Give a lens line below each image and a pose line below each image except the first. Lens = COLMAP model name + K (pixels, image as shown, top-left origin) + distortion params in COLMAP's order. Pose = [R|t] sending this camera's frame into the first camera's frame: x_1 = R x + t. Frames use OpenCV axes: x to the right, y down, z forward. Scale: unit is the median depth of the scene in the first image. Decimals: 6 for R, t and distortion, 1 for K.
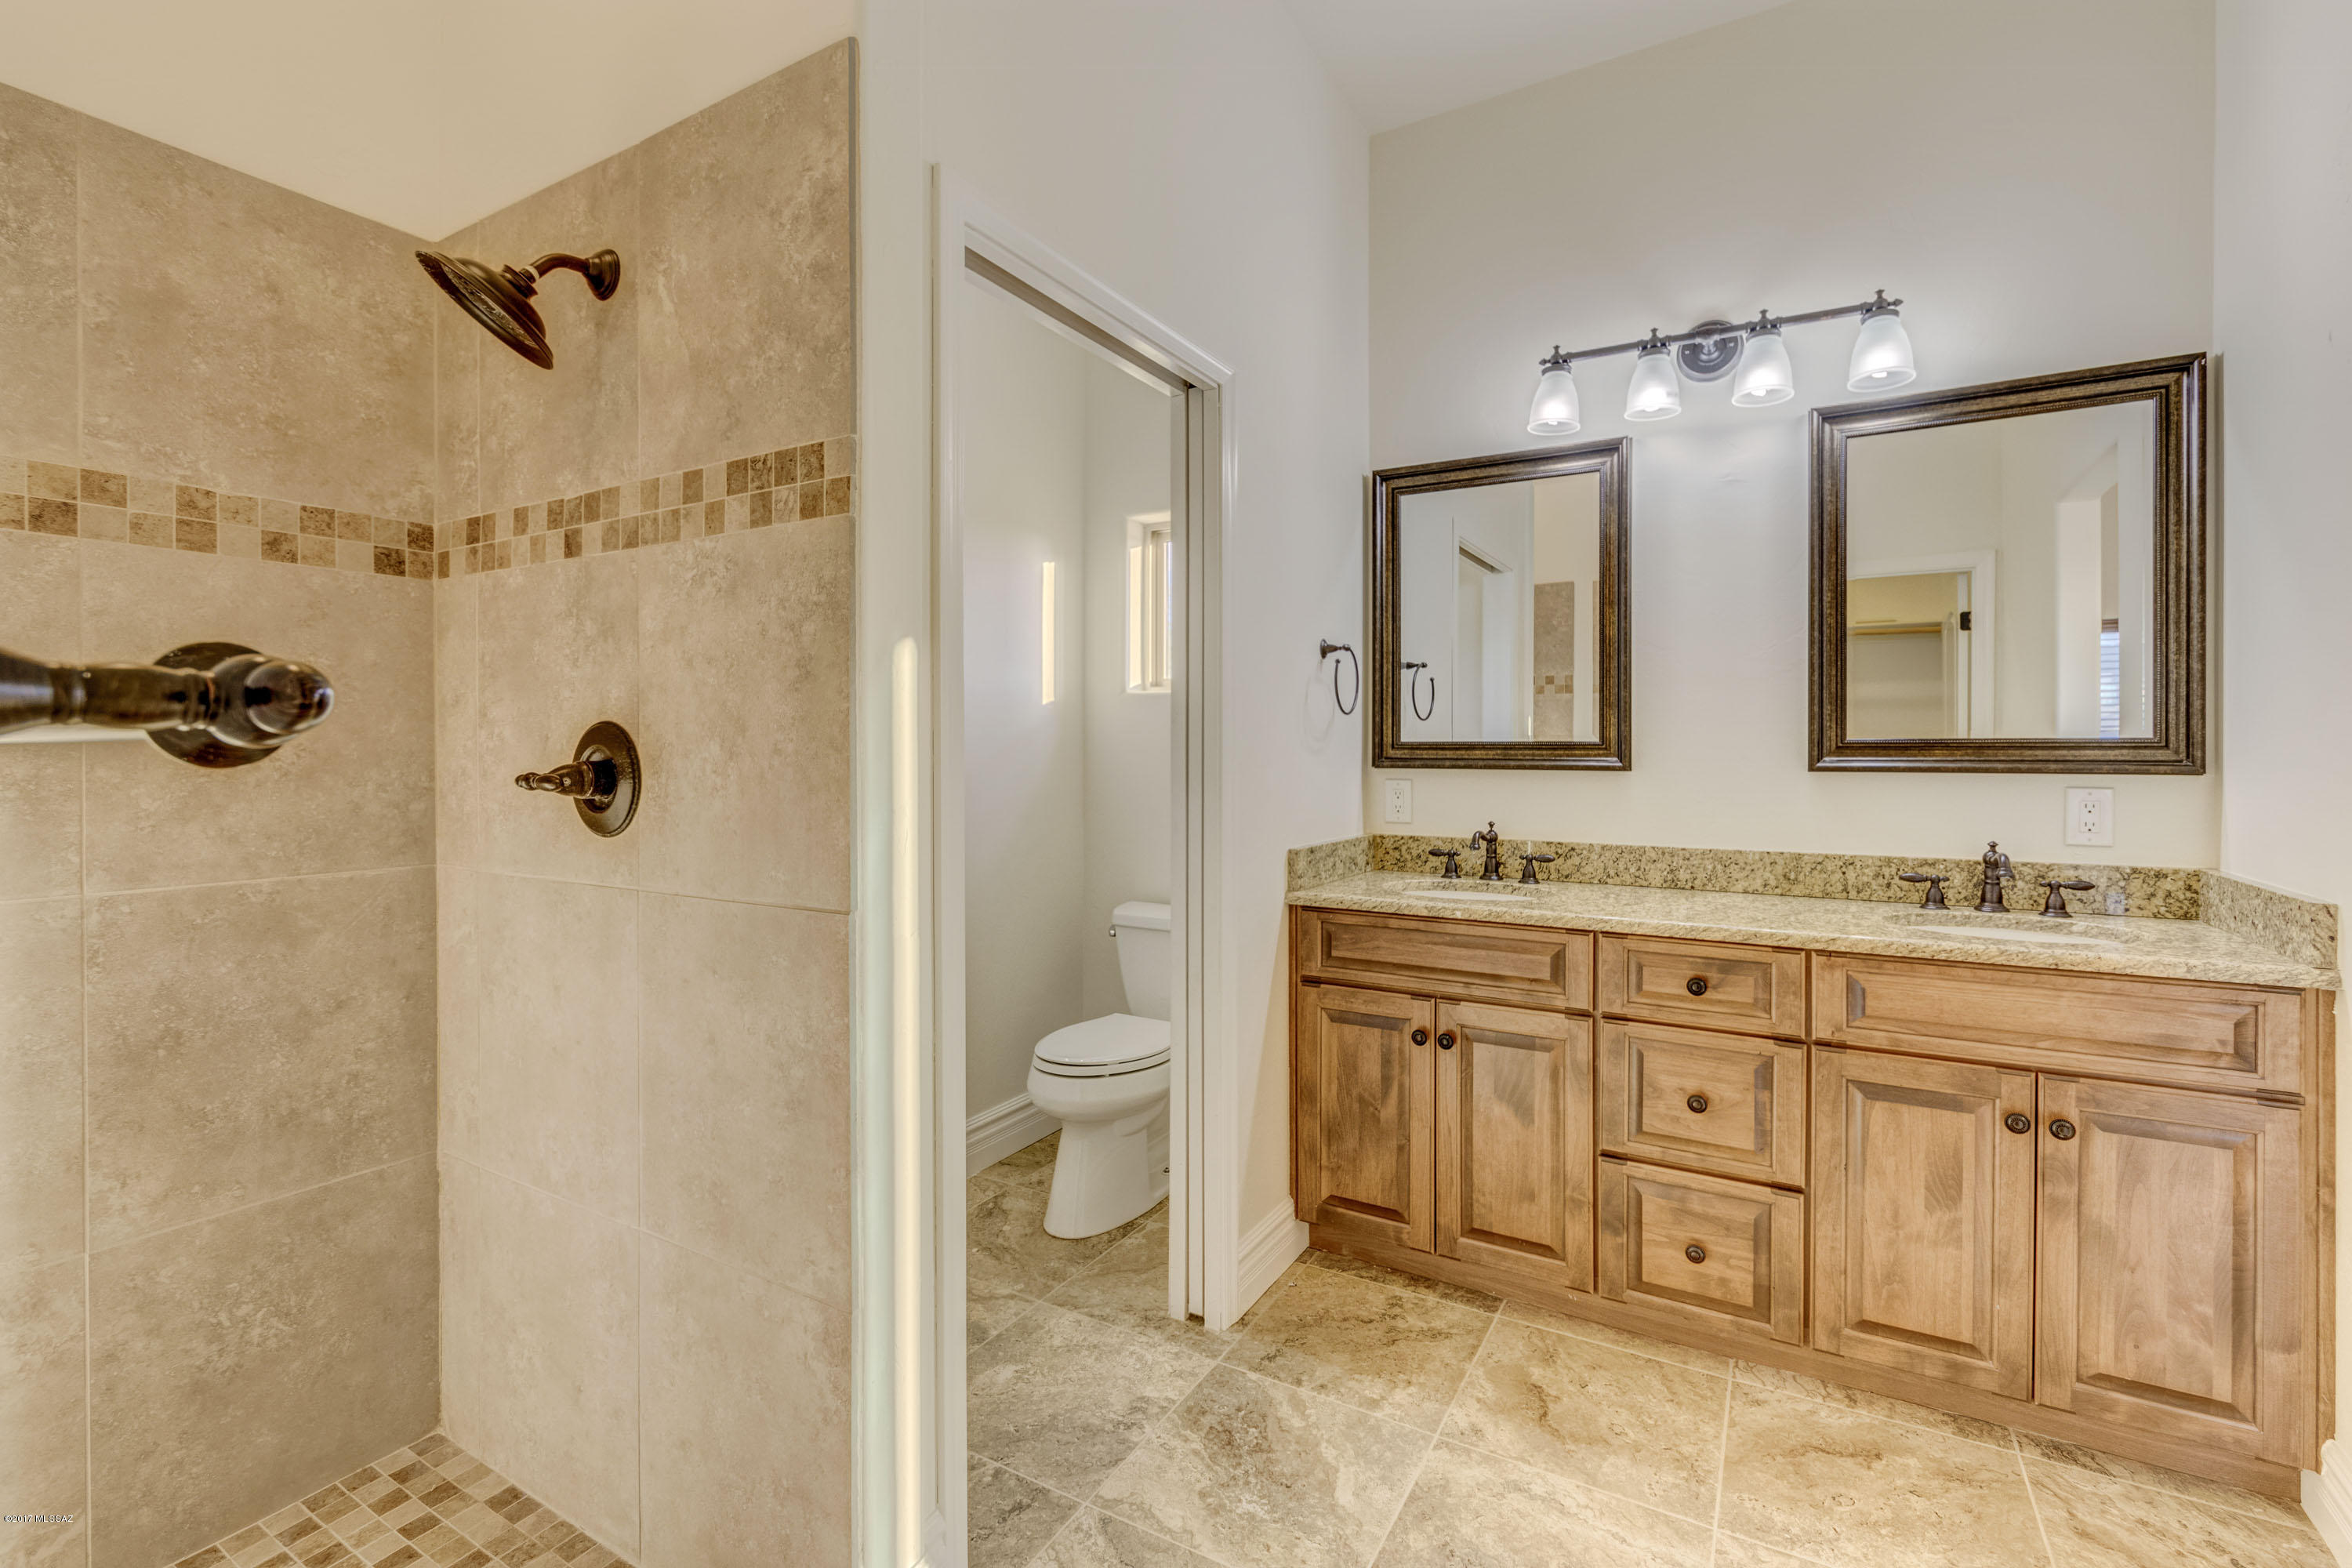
lens RADIAL K [[1034.7, 0, 1195.6], [0, 1034.7, 751.5], [0, 0, 1]] dist [0.004123, -0.005061]
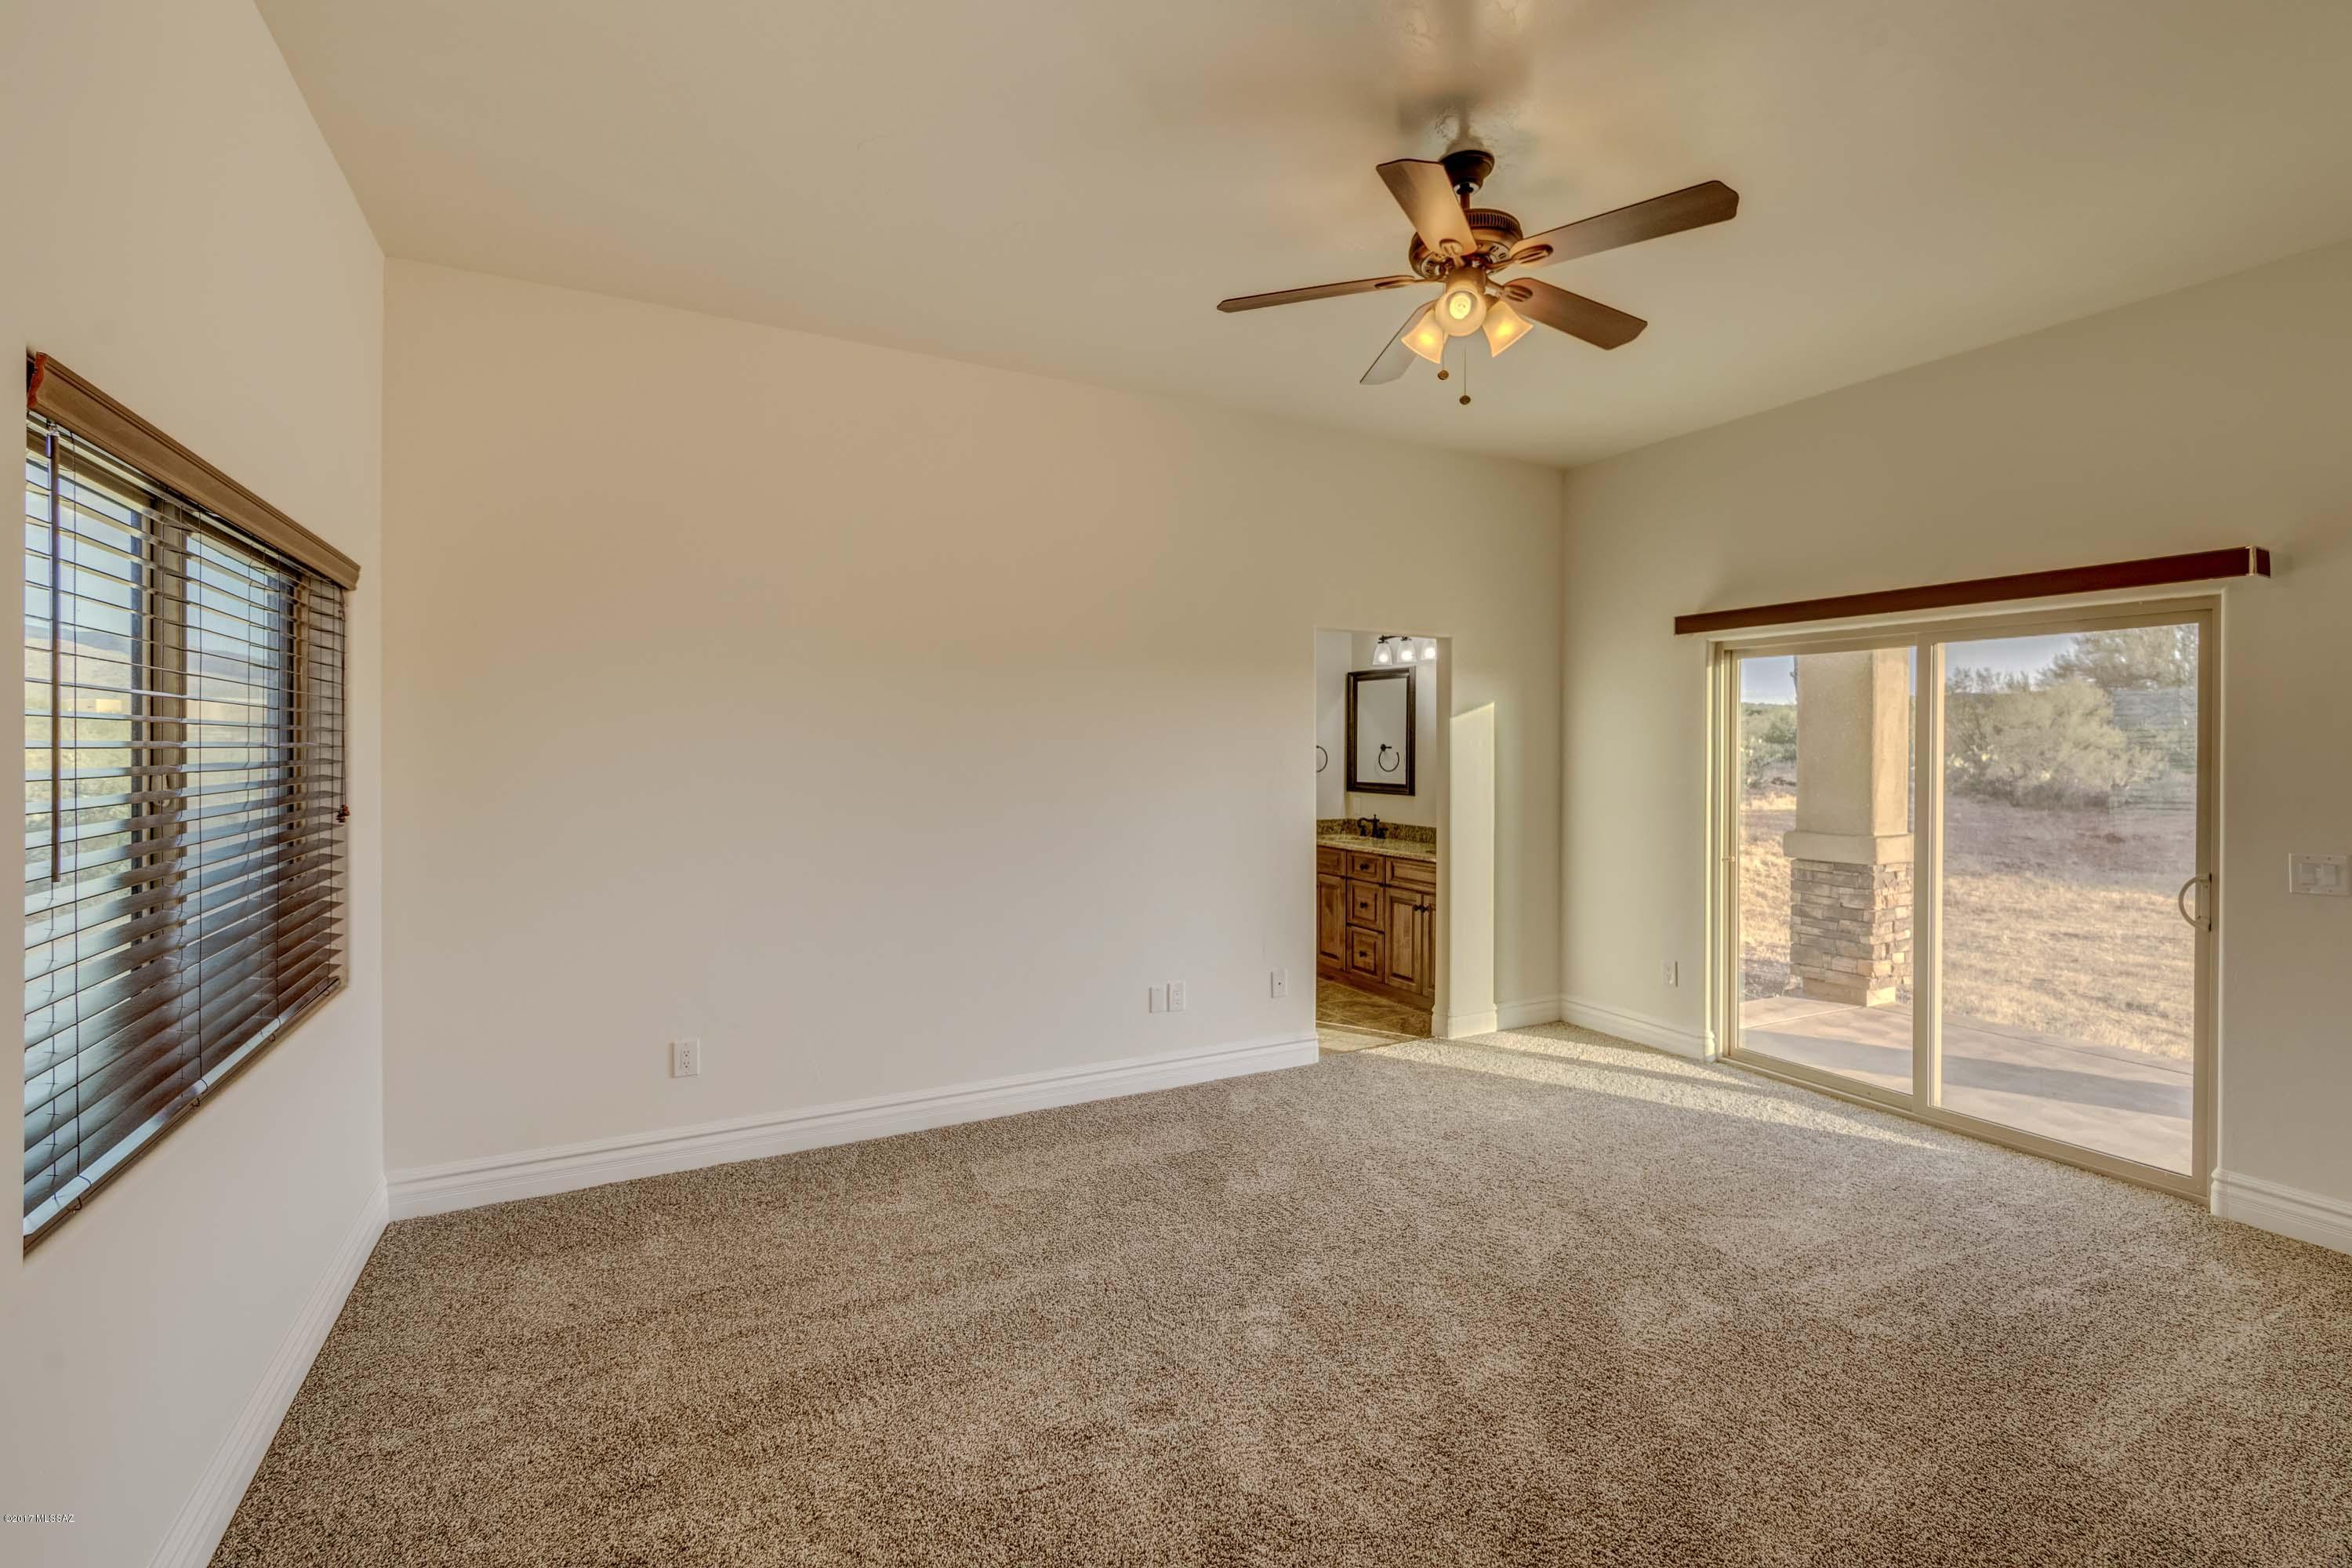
lens RADIAL K [[1034.7, 0, 1195.6], [0, 1034.7, 751.5], [0, 0, 1]] dist [0.004123, -0.005061]
pose [[0.851323, 0.008007, -0.524581, 1.585231], [-0.007692, 0.999967, 0.002781, -0.115183], [0.524586, 0.001668, 0.851356, -1.778612]]
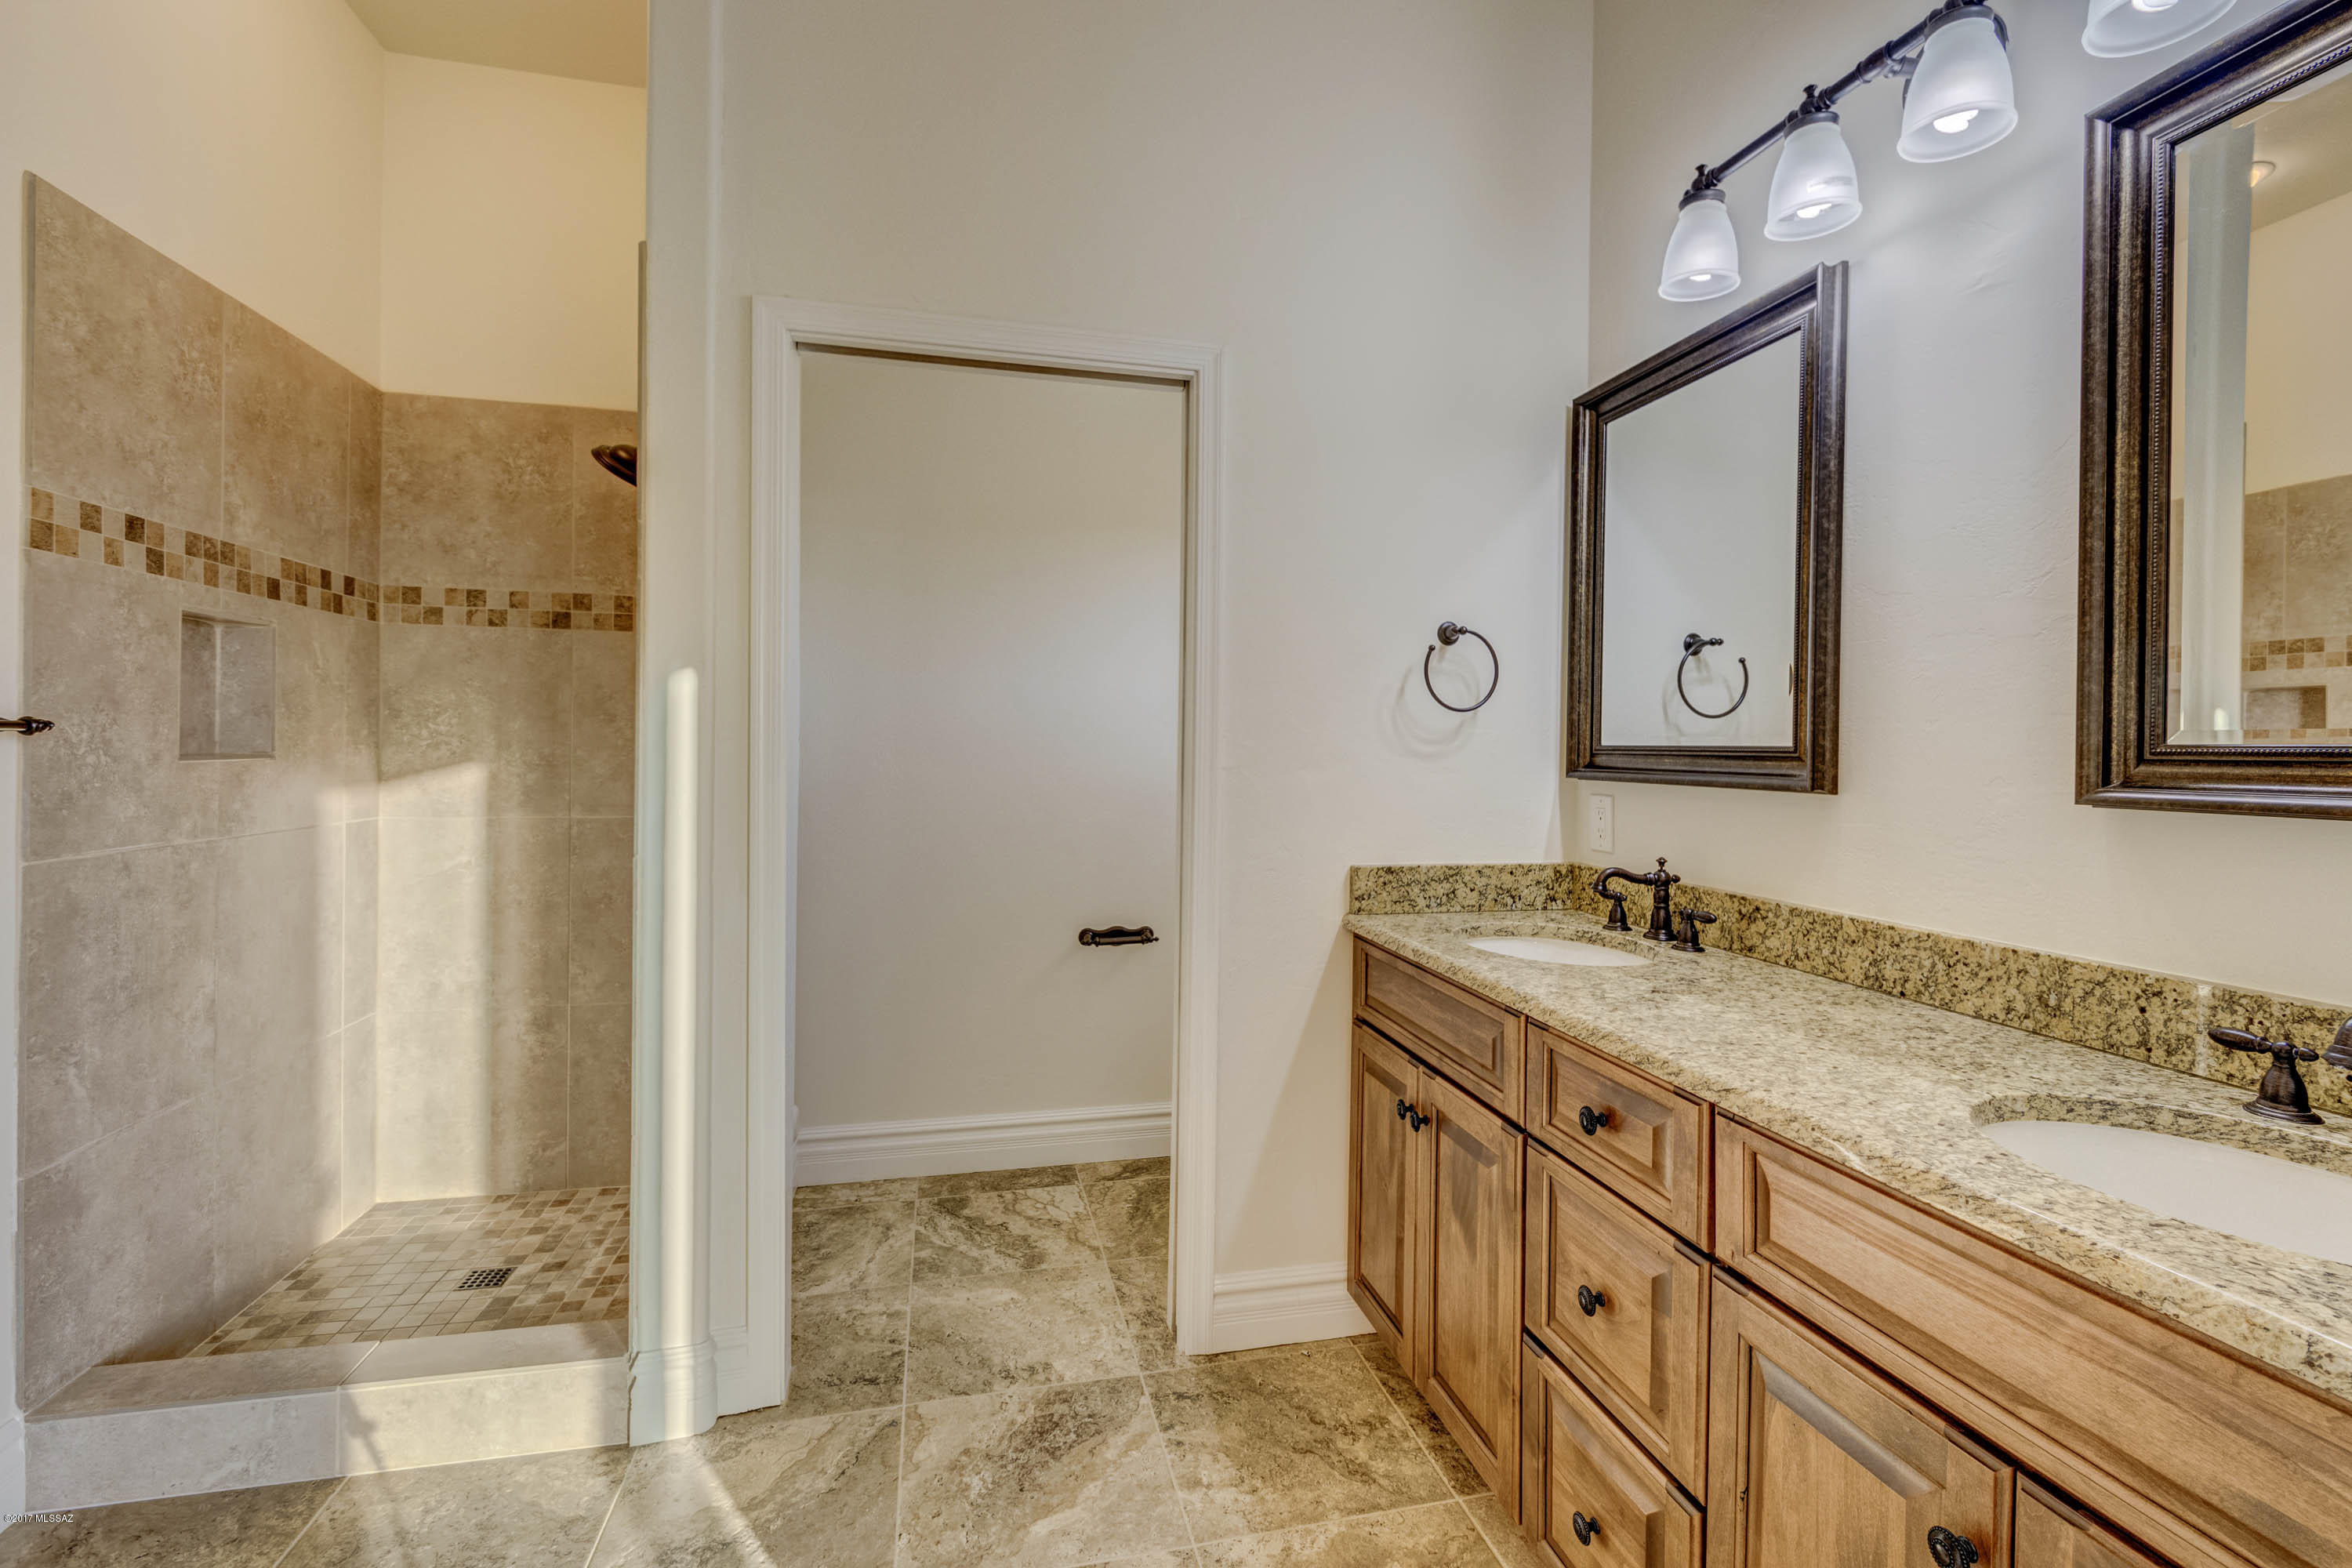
lens RADIAL K [[1034.7, 0, 1195.6], [0, 1034.7, 751.5], [0, 0, 1]] dist [0.004123, -0.005061]
pose [[0.686928, 0.012637, -0.726615, 0.743813], [-0.016092, 0.999868, 0.002176, -0.002573], [0.726547, 0.010198, 0.687041, 0.350251]]
